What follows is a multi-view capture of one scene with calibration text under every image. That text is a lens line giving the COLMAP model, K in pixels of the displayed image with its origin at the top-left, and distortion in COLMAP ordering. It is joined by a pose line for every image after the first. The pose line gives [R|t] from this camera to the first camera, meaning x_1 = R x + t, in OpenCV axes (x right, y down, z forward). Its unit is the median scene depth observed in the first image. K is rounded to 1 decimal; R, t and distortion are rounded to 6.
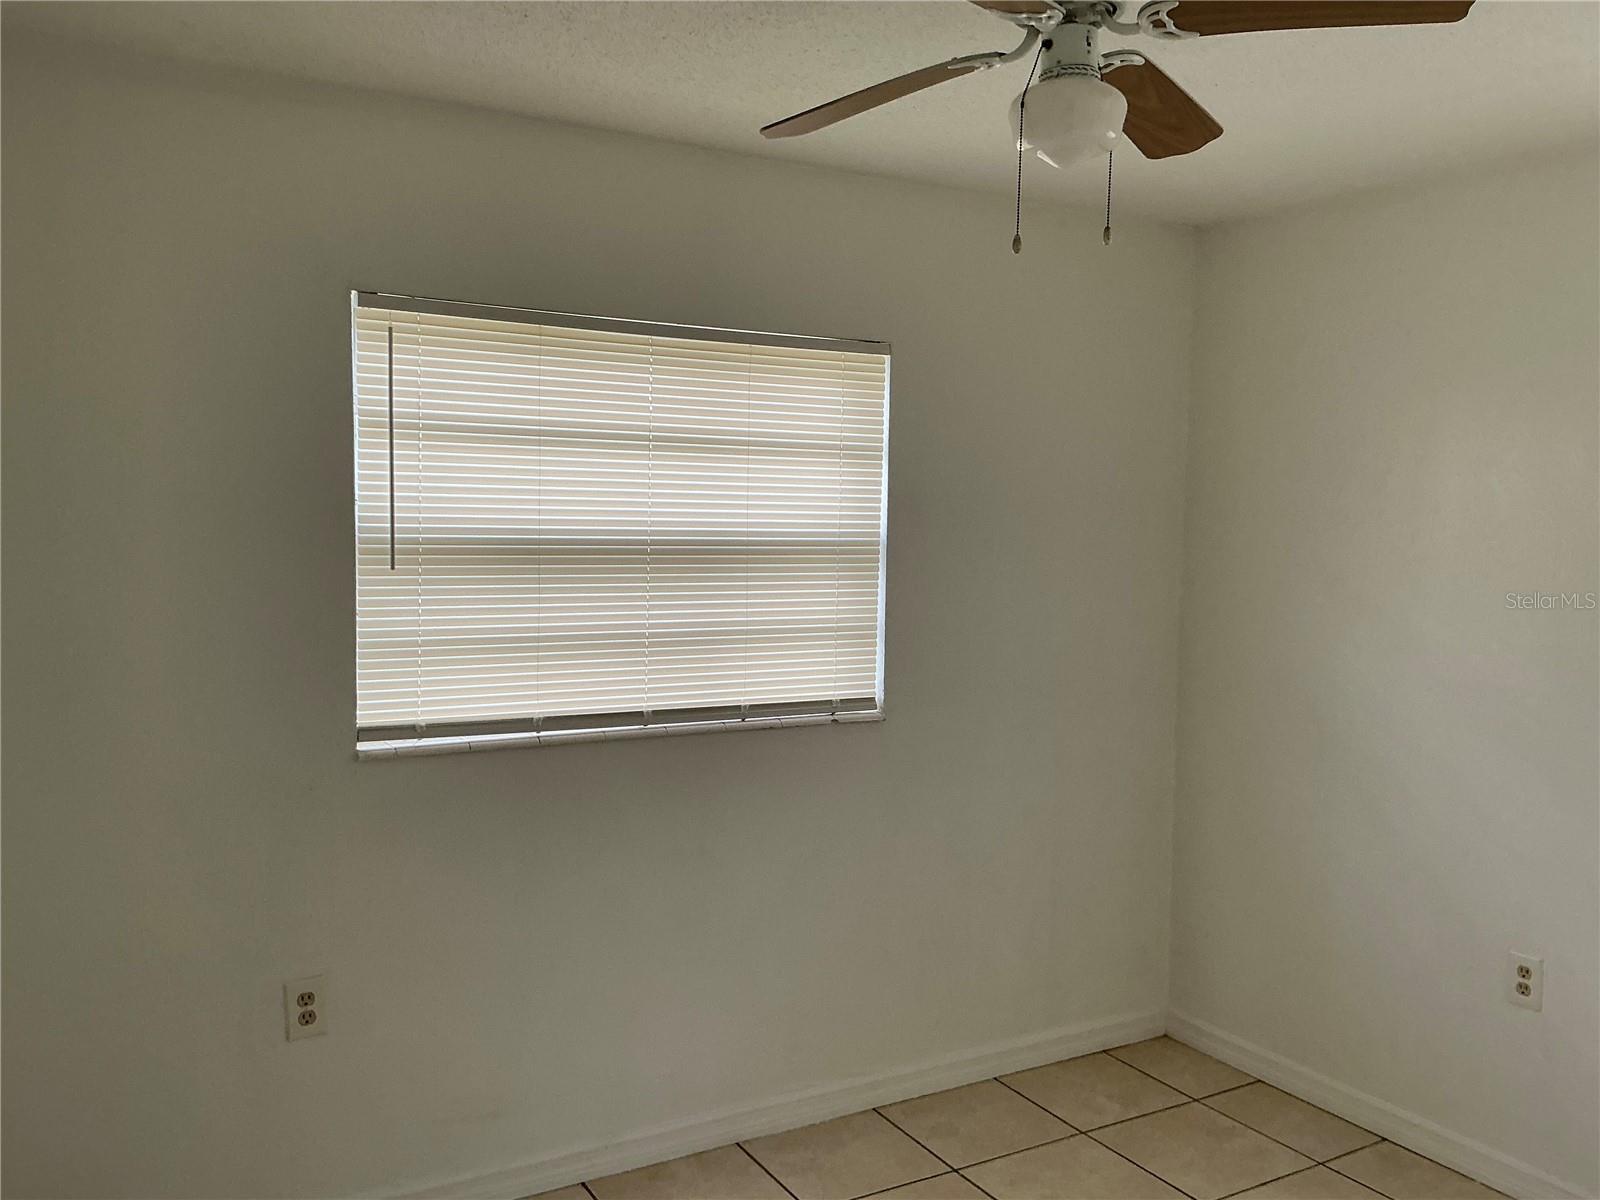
lens RADIAL K [[1329.5, 0, 800.0], [0, 1329.5, 600.0], [0, 0, 1]] dist [0.154955, -0.336310]
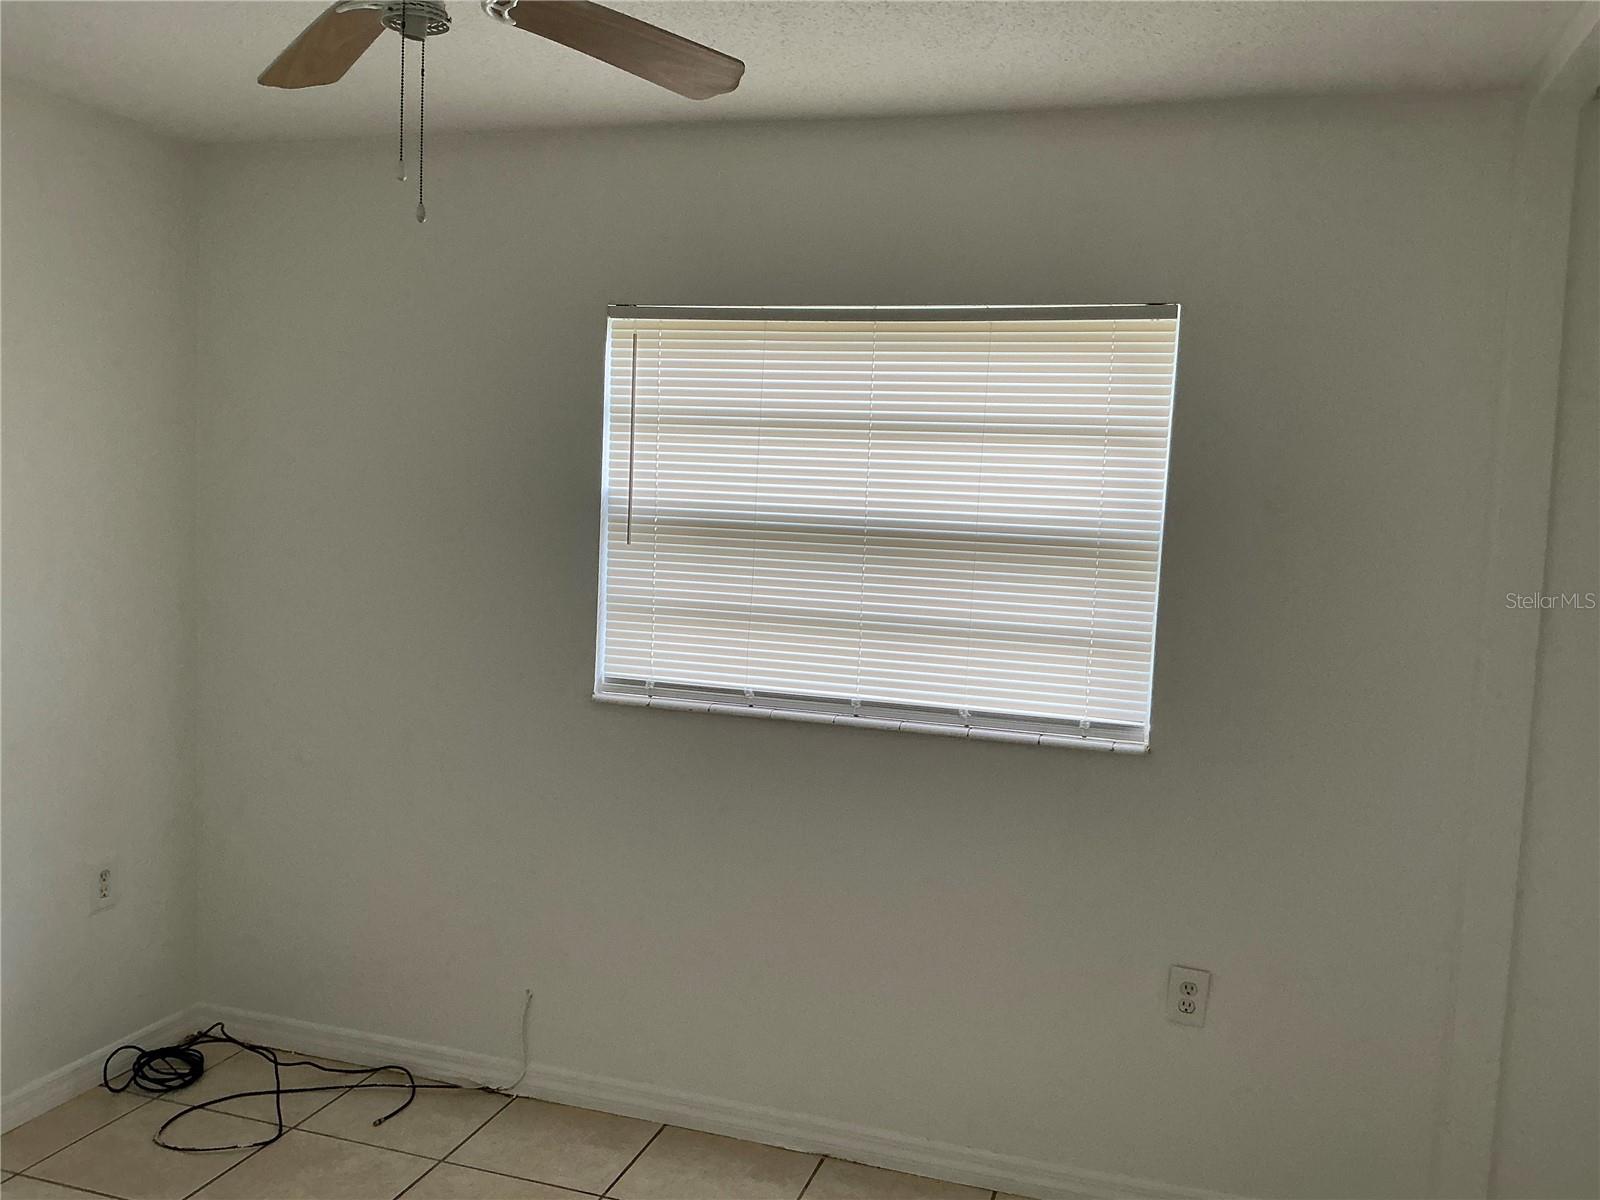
lens RADIAL K [[1329.5, 0, 800.0], [0, 1329.5, 600.0], [0, 0, 1]] dist [0.154955, -0.336310]
pose [[0.708219, 0.071570, -0.702355, 0.600044], [-0.073839, 0.996901, 0.027128, -0.017113], [0.702120, 0.032648, 0.711309, 0.285899]]
